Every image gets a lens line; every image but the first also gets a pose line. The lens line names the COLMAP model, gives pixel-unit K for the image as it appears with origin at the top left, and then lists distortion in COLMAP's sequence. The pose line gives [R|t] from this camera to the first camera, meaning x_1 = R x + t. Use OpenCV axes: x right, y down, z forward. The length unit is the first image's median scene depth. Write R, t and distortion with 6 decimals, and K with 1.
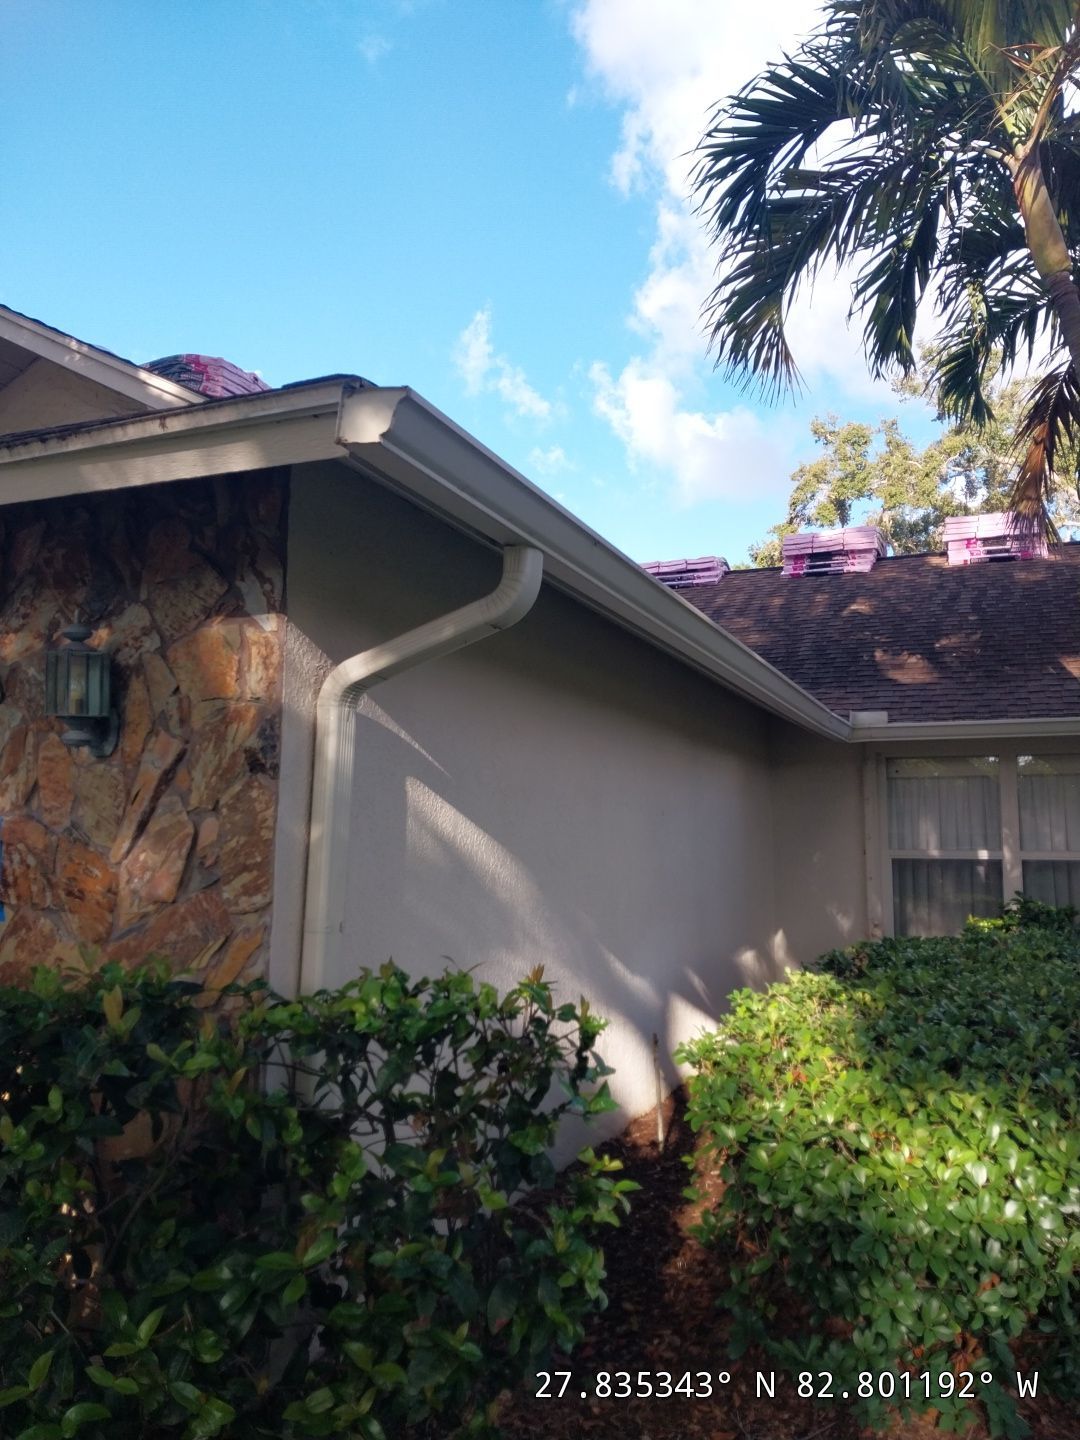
lens RADIAL K [[1191.0, 0, 555.4], [0, 1191.0, 718.7], [0, 0, 1]] dist [0.070516, -0.104831]
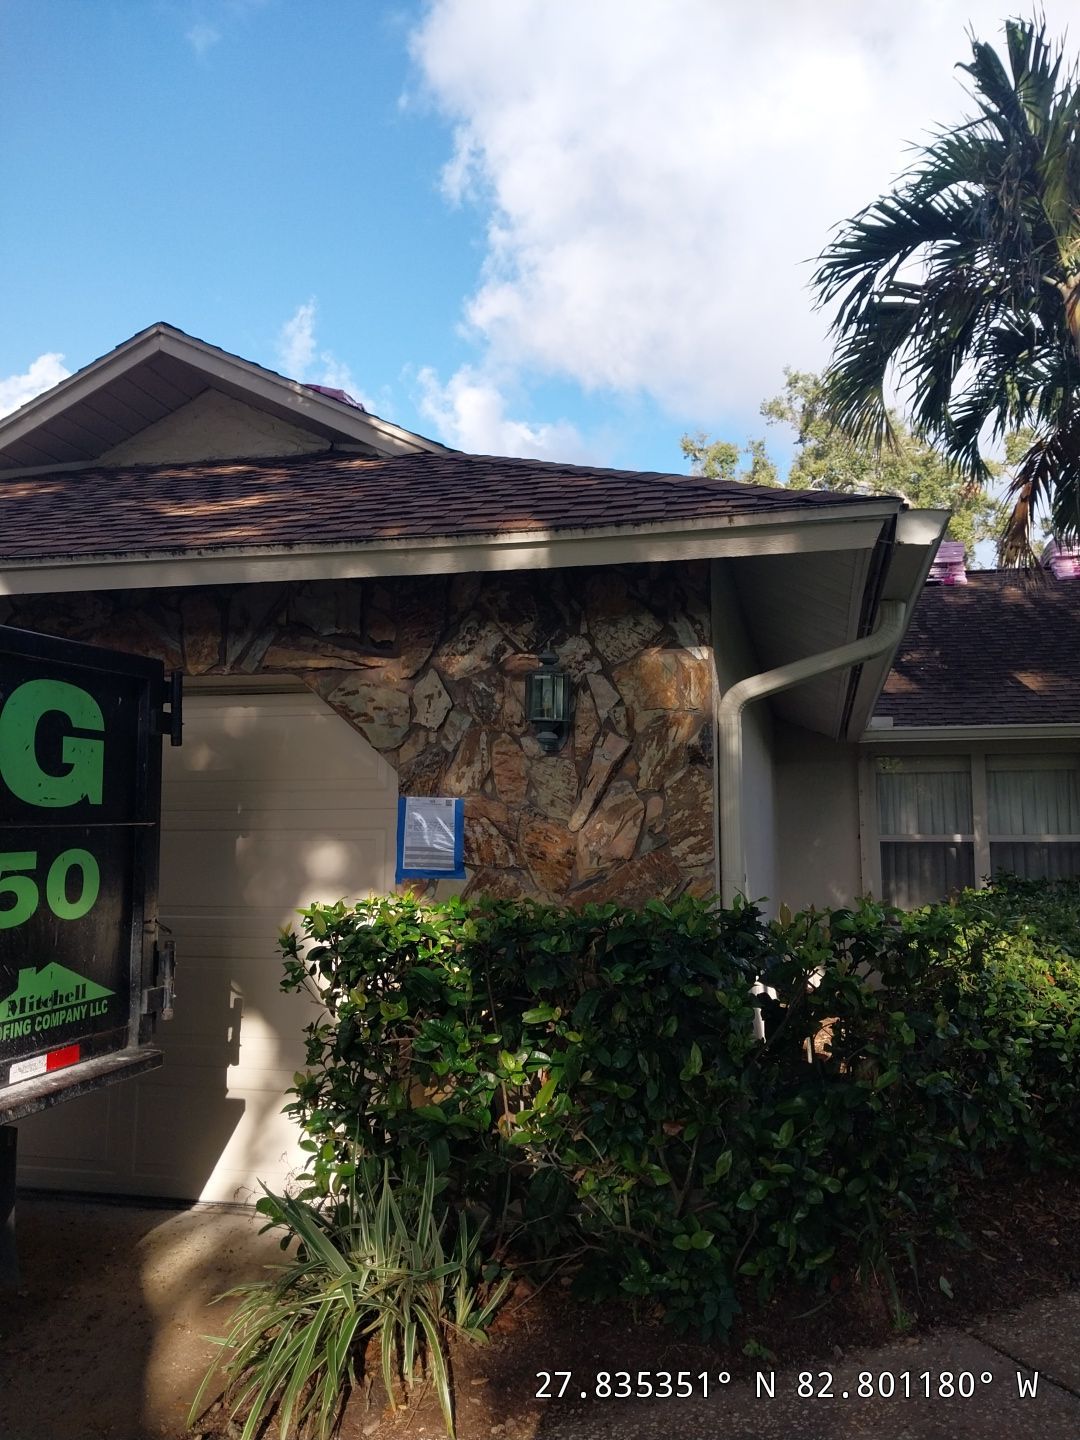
lens RADIAL K [[1191.0, 0, 535.2], [0, 1191.0, 713.9], [0, 0, 1]] dist [0.070516, -0.104831]
pose [[0.989241, 0.007196, 0.146117, -0.587573], [-0.006677, 0.999970, -0.004043, -0.004322], [-0.146142, 0.003024, 0.989259, -0.292404]]
